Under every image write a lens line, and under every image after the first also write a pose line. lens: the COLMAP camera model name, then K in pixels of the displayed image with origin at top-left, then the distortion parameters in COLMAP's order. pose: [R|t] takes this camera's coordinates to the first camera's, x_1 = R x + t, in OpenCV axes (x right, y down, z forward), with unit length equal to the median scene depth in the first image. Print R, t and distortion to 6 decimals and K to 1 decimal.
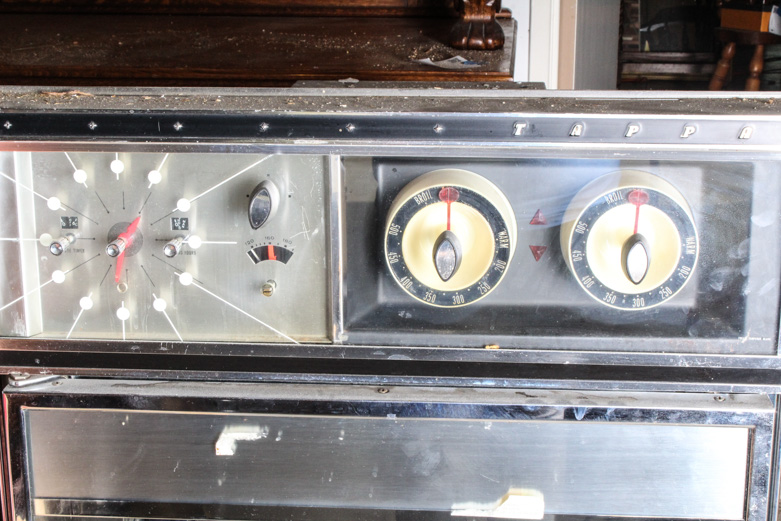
lens RADIAL K [[1409.4, 0, 383.7], [0, 1409.4, 263.1], [0, 0, 1]] dist [0.004916, 0.000000]
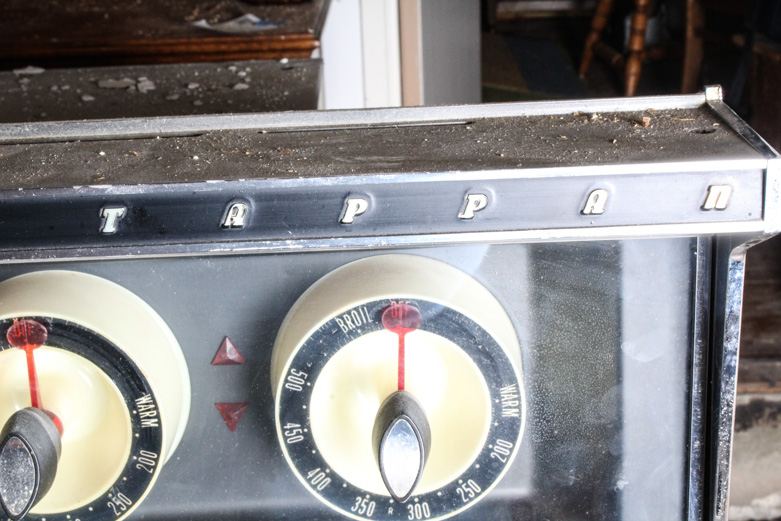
lens RADIAL K [[1421.1, 0, 390.3], [0, 1421.1, 260.6], [0, 0, 1]] dist [-0.011544, 0.000000]
pose [[0.995640, -0.062035, 0.069655, 0.140503], [0.059346, 0.997434, 0.040038, -0.086614], [-0.071960, -0.035730, 0.996767, 0.484935]]
